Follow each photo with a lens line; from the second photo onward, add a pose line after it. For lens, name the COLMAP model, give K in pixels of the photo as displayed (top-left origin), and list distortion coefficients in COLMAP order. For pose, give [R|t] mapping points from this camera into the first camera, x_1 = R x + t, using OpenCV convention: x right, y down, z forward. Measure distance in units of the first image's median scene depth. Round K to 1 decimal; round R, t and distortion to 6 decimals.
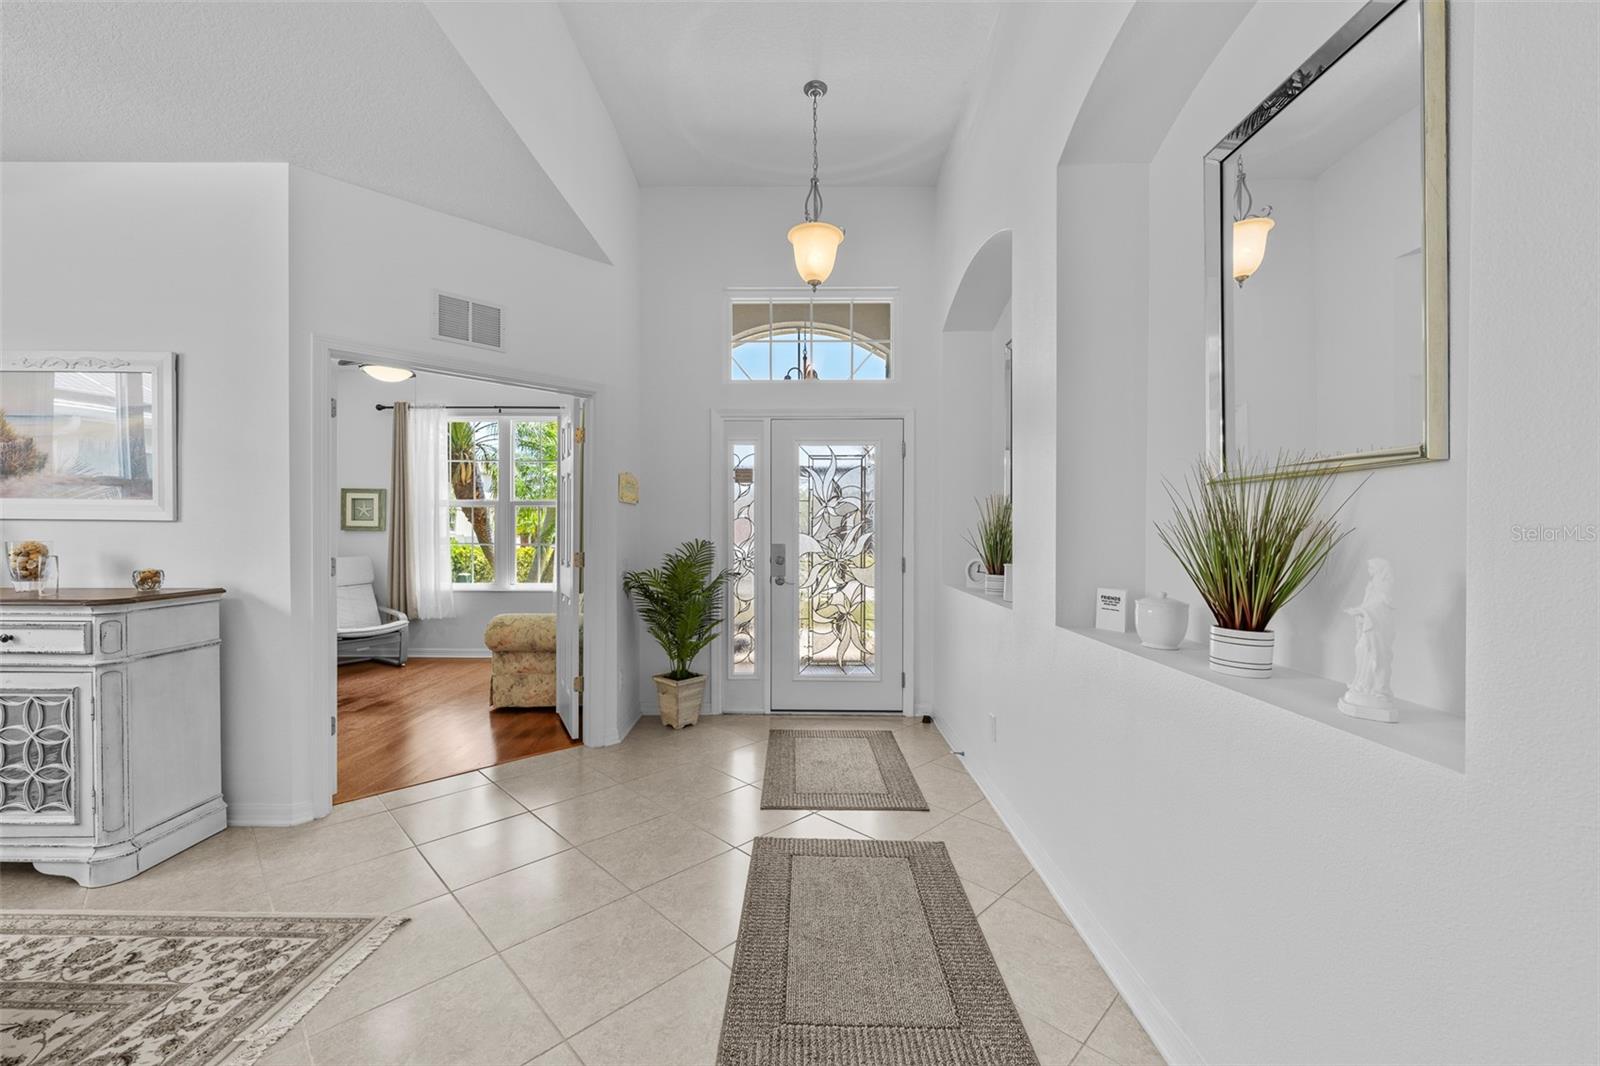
lens RADIAL K [[642.4, 0, 798.5], [0, 642.4, 536.4], [0, 0, 1]] dist [0.000975, 0.000013]
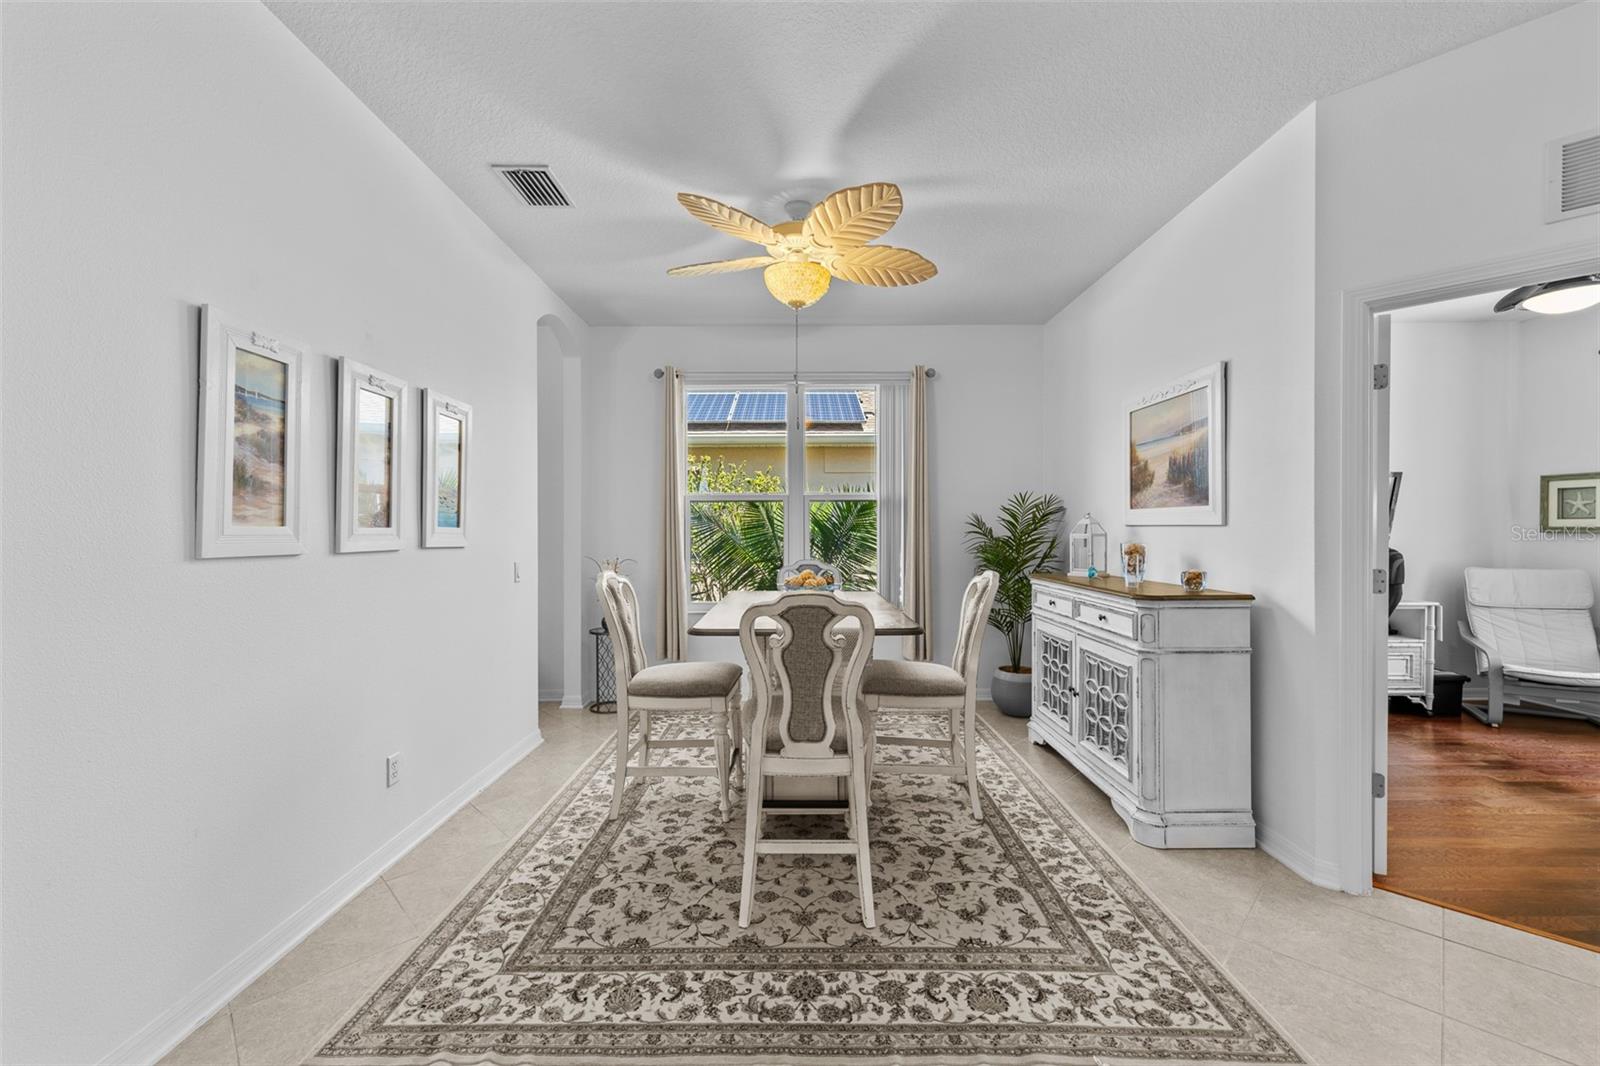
lens RADIAL K [[642.4, 0, 798.5], [0, 642.4, 536.4], [0, 0, 1]] dist [0.000975, 0.000013]
pose [[0.000387, 0.003197, -0.999995, 0.075029], [-0.006233, 0.999975, 0.003195, -0.006673], [0.999980, 0.006232, 0.000407, 0.424294]]
